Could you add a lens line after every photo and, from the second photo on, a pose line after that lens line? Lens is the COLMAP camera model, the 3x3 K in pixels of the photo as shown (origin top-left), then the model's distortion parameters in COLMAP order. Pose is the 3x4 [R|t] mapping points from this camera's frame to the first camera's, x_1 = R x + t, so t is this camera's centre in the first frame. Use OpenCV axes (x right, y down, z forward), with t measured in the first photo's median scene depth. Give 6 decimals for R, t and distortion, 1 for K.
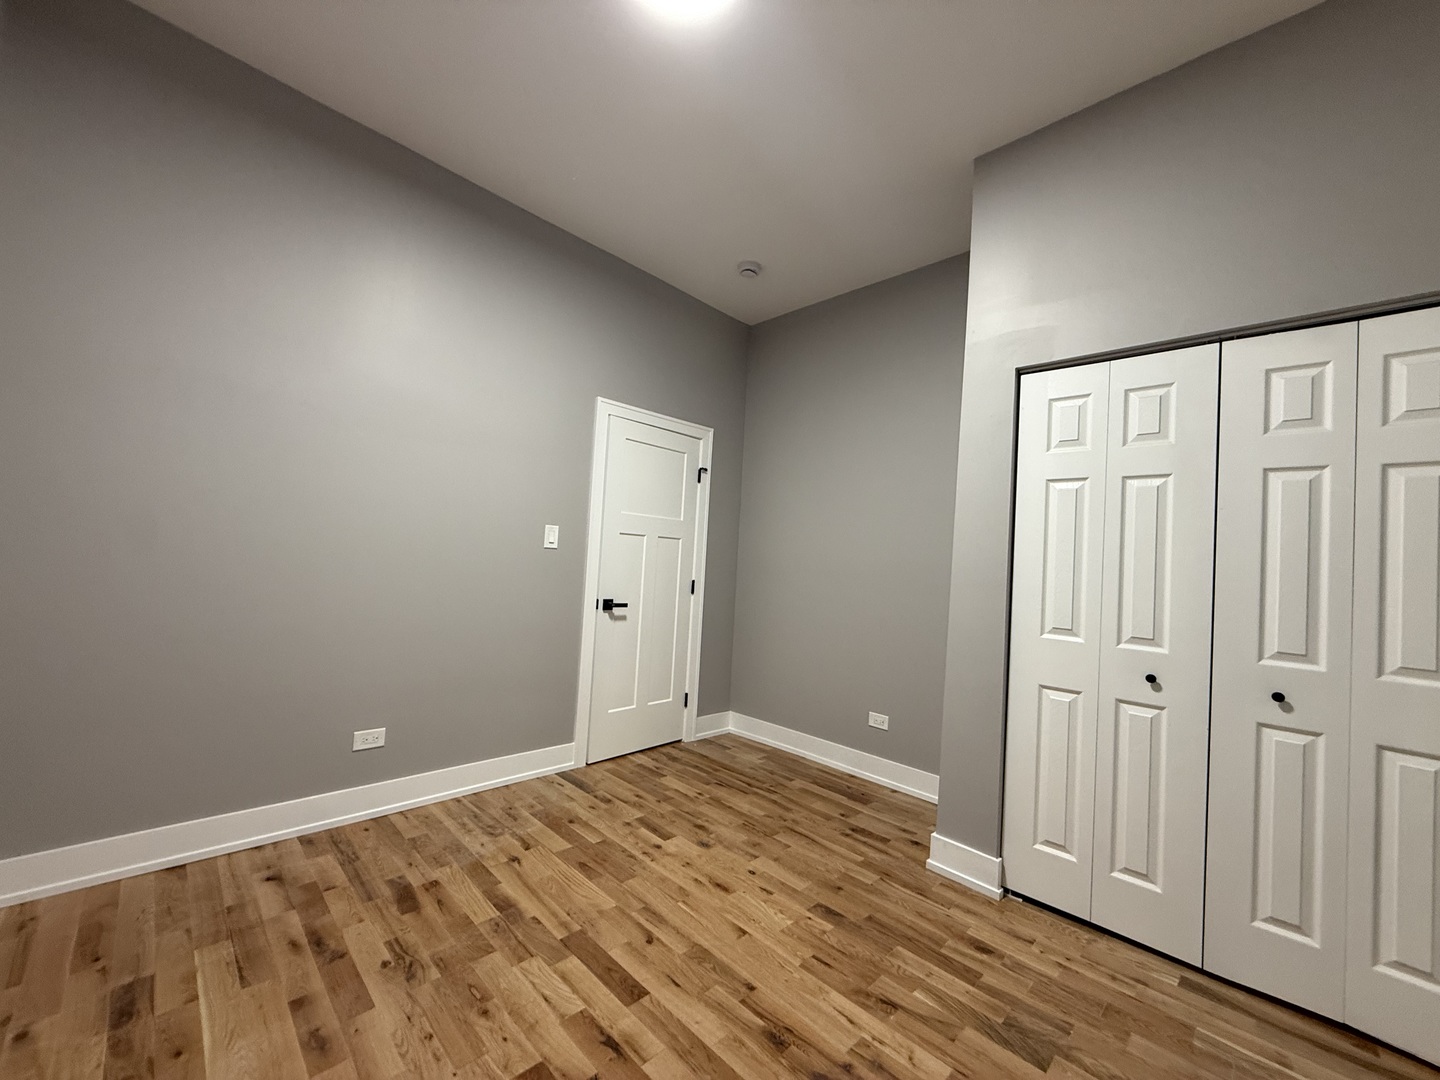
lens RADIAL K [[573.0, 0, 716.1], [0, 573.0, 536.9], [0, 0, 1]] dist [0.000565, 0.000010]
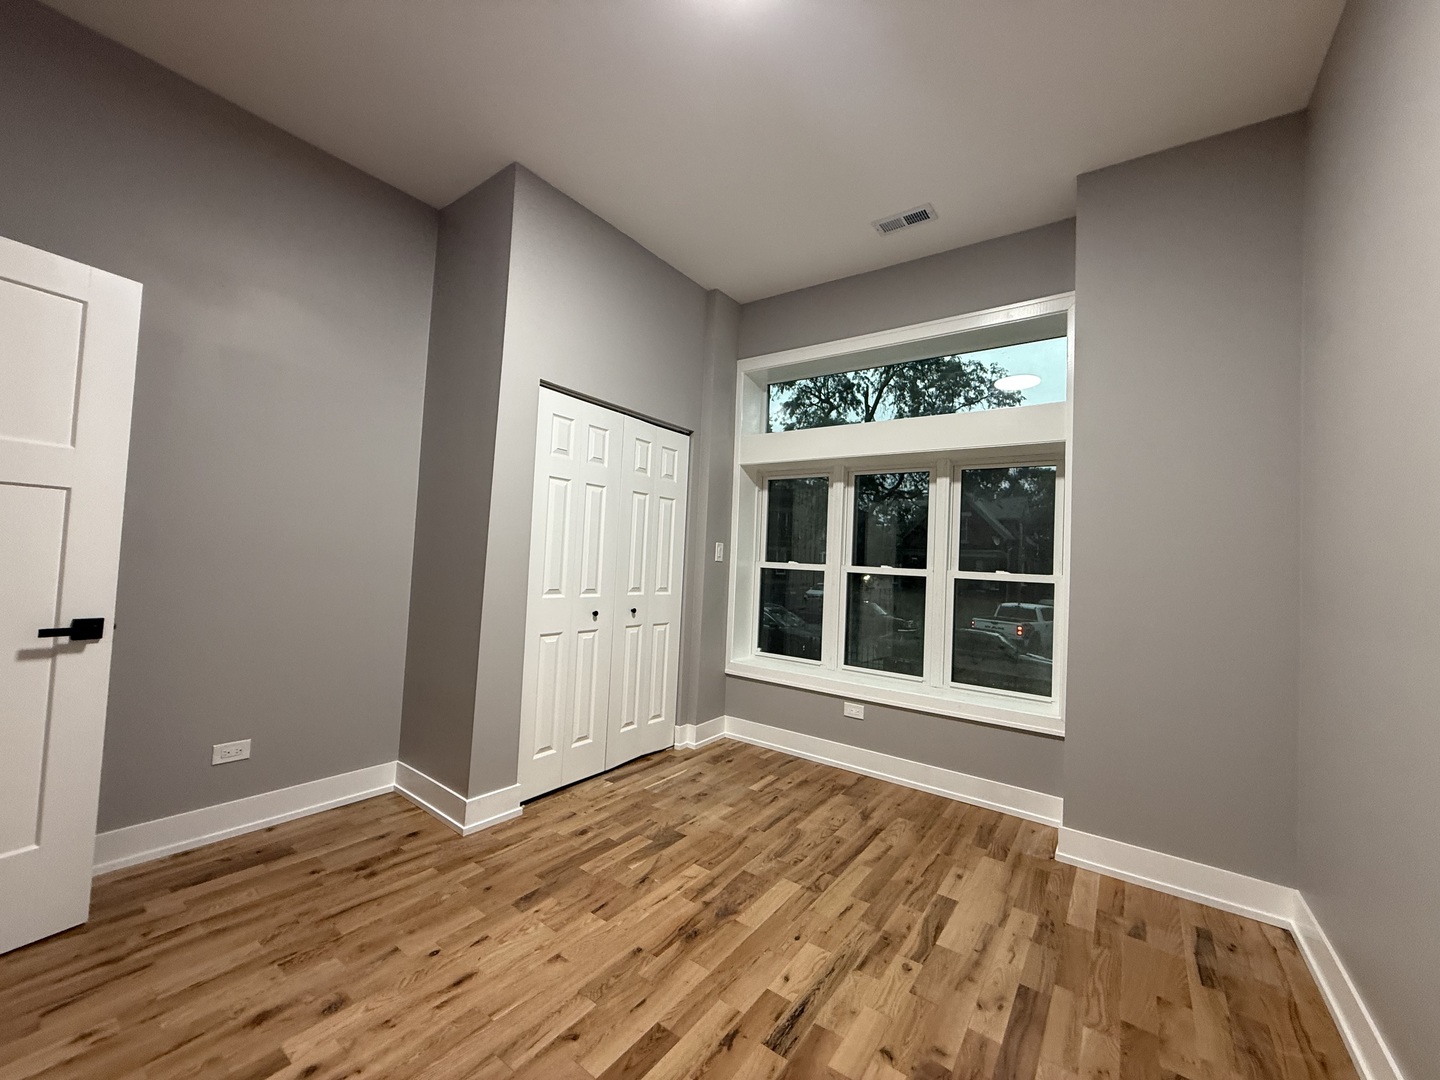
lens RADIAL K [[573.0, 0, 716.1], [0, 573.0, 536.9], [0, 0, 1]] dist [0.000565, 0.000010]
pose [[-0.152854, -0.028693, 0.987832, -0.859326], [-0.095394, 0.995339, 0.014150, -0.020624], [-0.983634, -0.092070, -0.154879, 0.928364]]
